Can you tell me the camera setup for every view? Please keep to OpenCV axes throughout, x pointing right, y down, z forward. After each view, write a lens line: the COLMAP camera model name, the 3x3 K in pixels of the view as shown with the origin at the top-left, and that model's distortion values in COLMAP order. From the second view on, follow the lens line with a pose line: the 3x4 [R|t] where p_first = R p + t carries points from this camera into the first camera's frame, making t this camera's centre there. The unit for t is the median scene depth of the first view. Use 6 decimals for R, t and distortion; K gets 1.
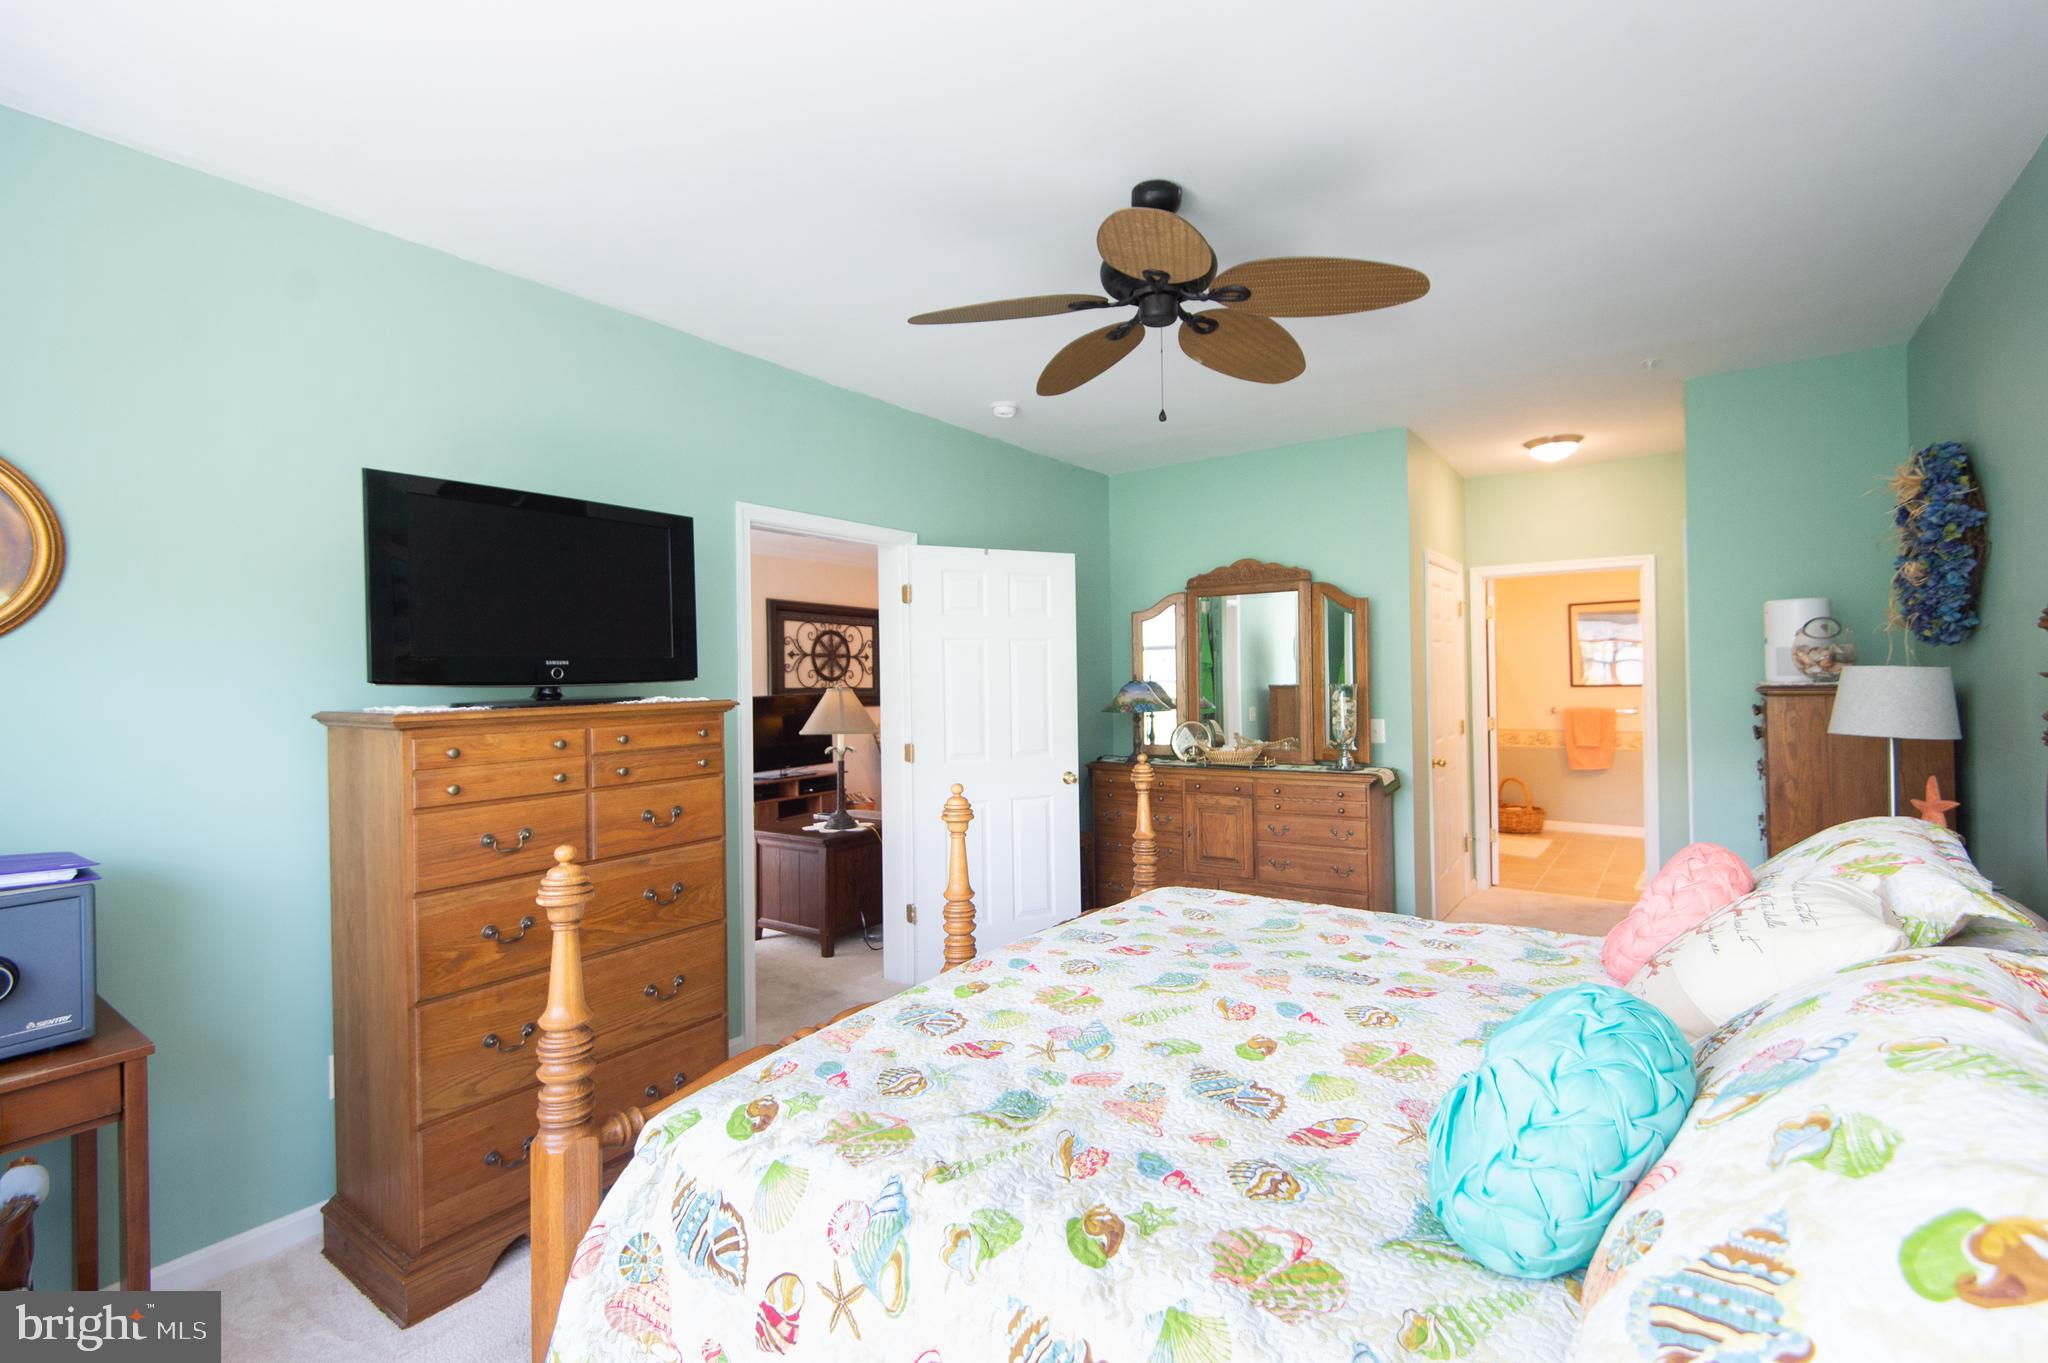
lens RADIAL K [[931.8, 0, 1047.7], [0, 931.8, 680.8], [0, 0, 1]] dist [0.033165, -0.019250]
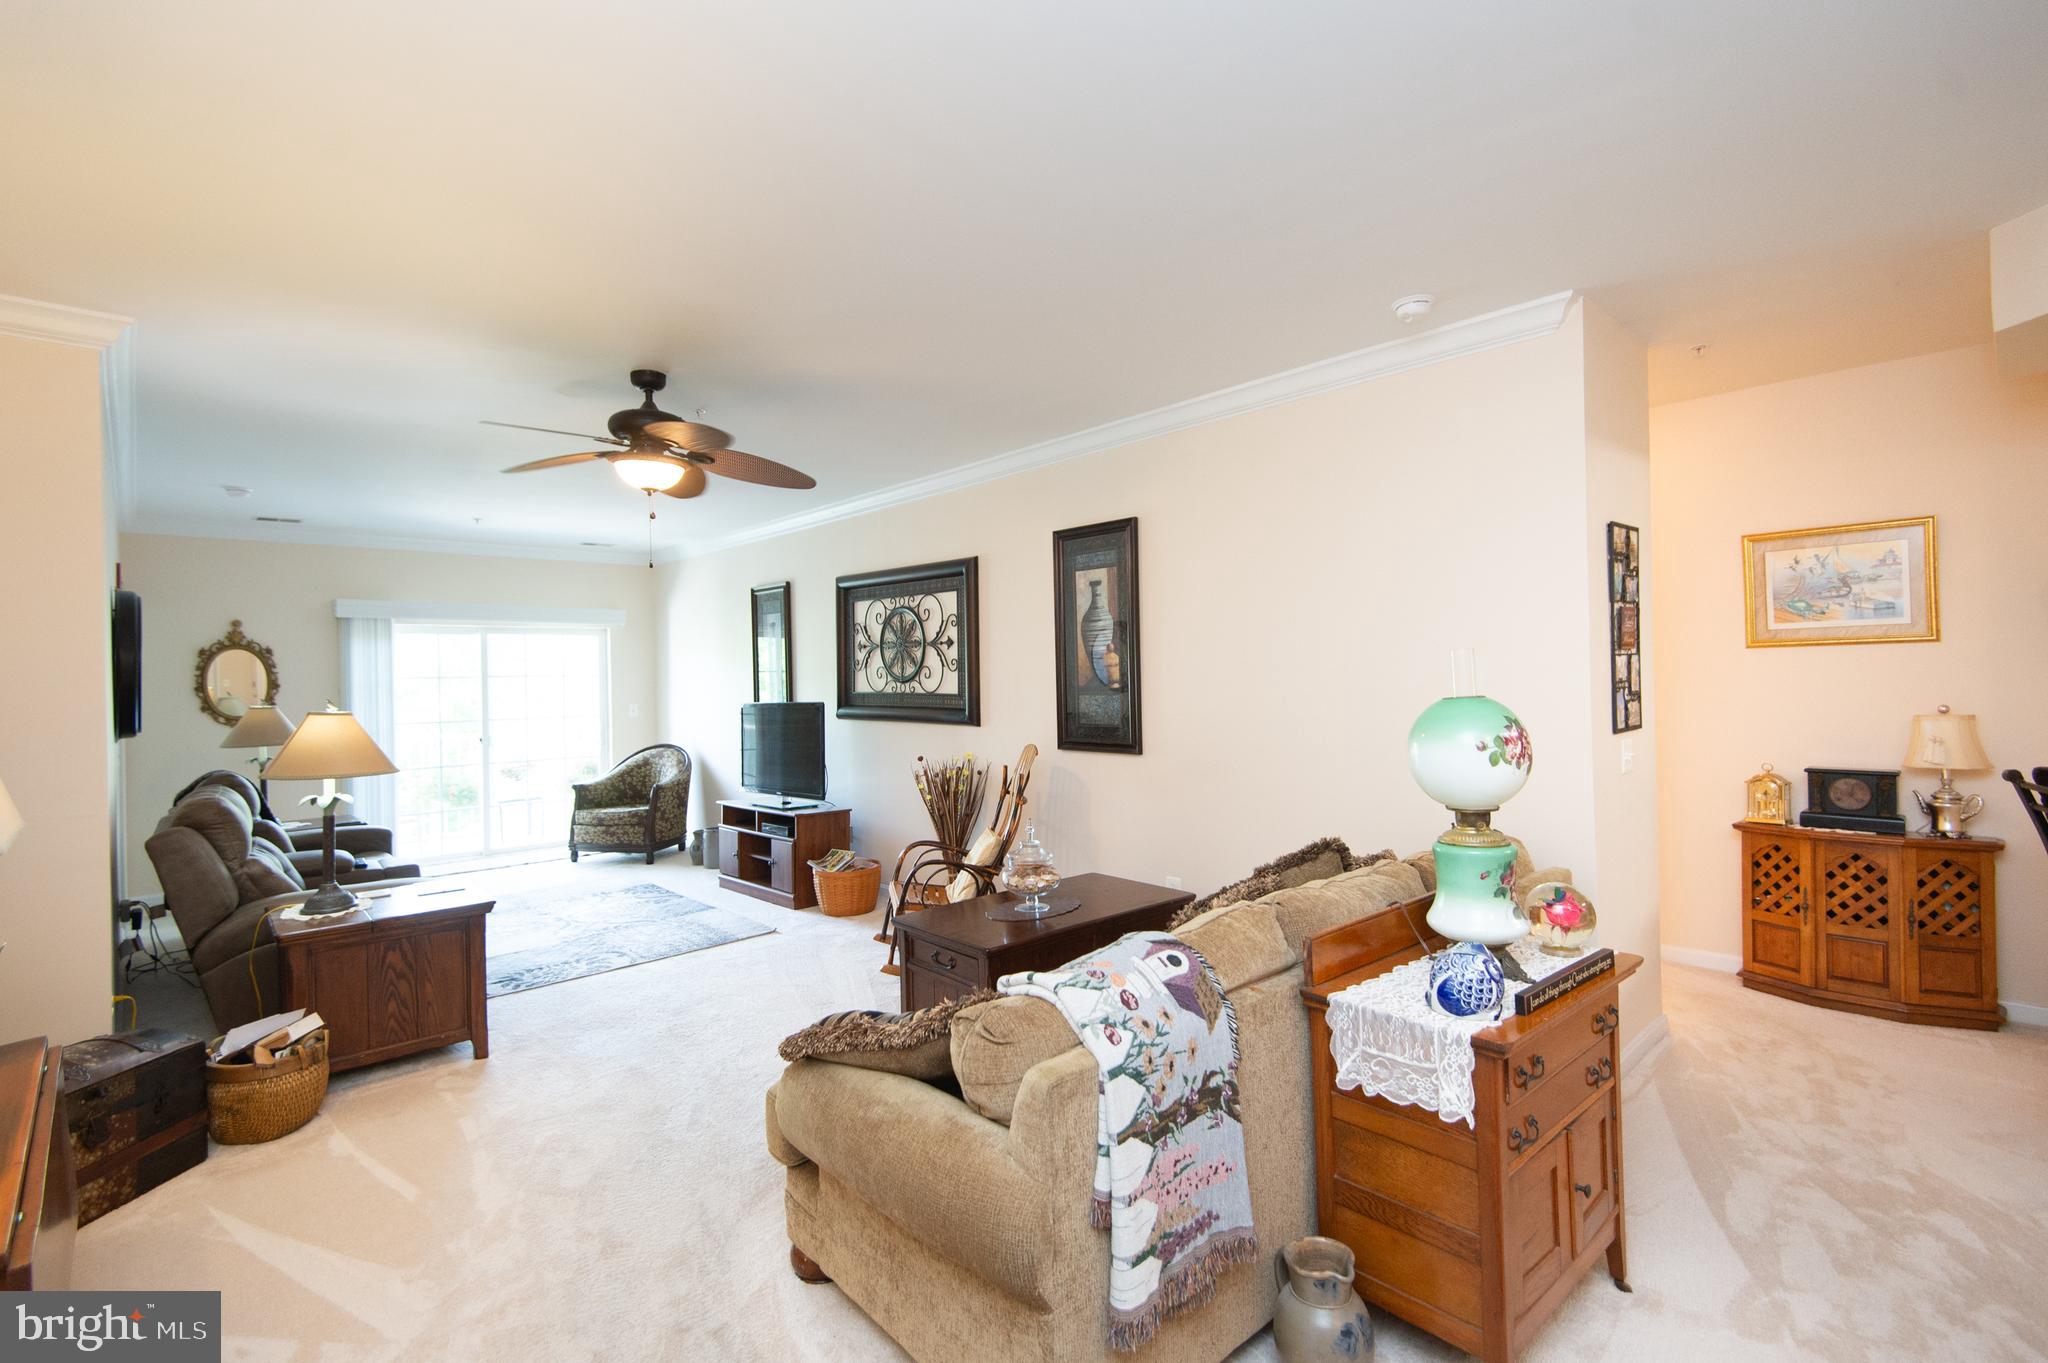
lens RADIAL K [[931.8, 0, 1027.4], [0, 931.8, 676.2], [0, 0, 1]] dist [0.033165, -0.019250]
pose [[-0.207133, 0.011713, -0.978243, 1.272613], [0.019818, 0.999773, 0.007775, -0.024391], [0.978112, -0.017777, -0.207319, 3.923122]]
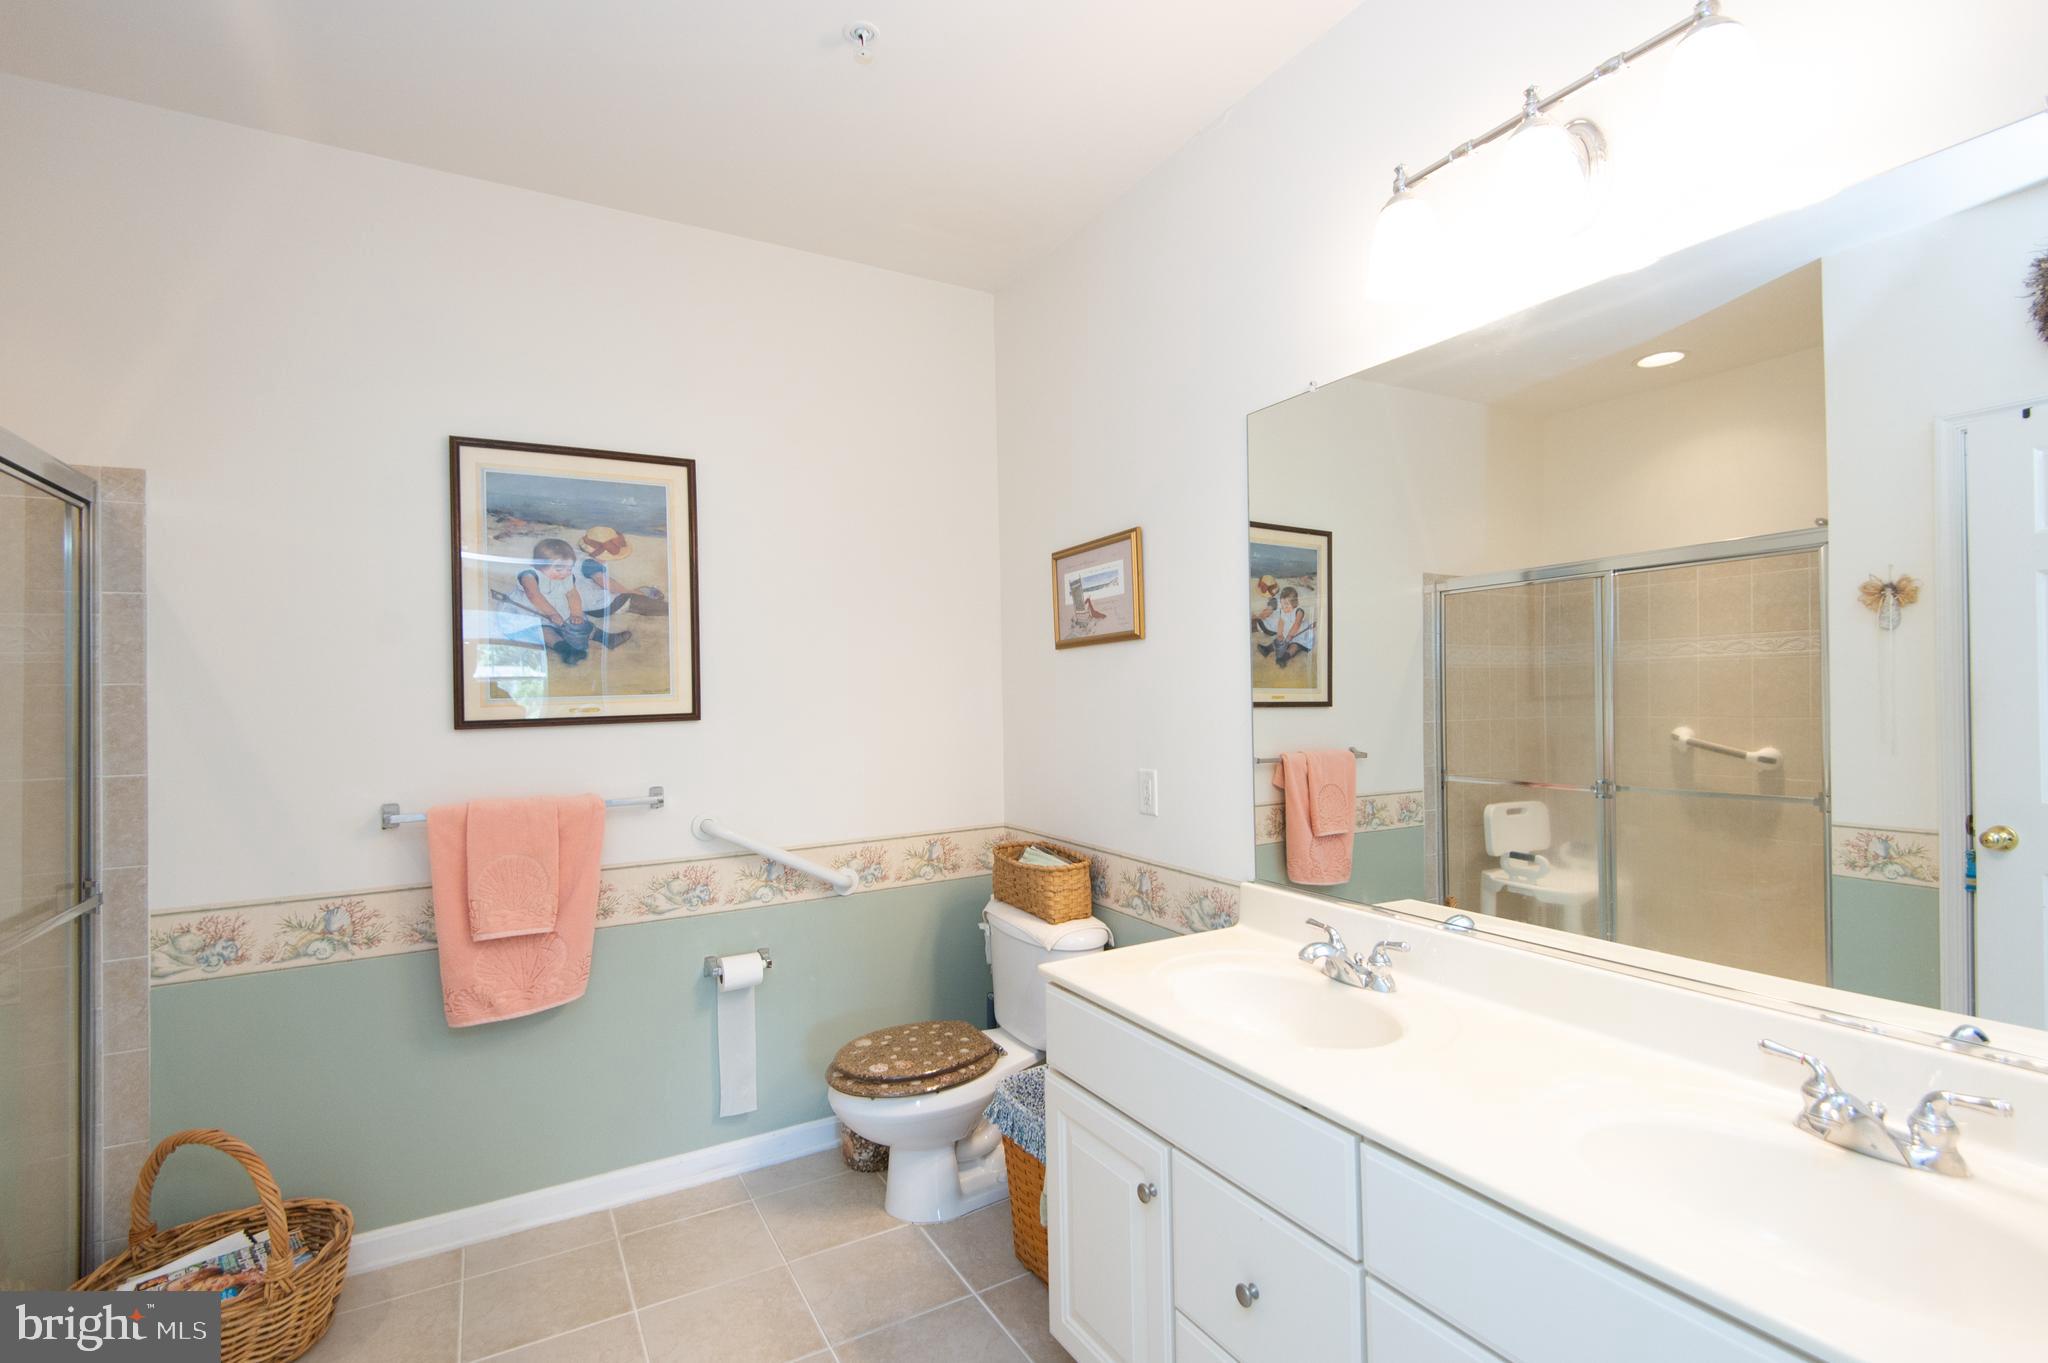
lens RADIAL K [[931.8, 0, 1021.5], [0, 931.8, 673.9], [0, 0, 1]] dist [0.033165, -0.019250]
pose [[0.434303, 0.025636, 0.900402, 1.245331], [0.009810, 0.999401, -0.033186, 0.003515], [-0.900713, 0.023246, 0.433792, 2.402410]]
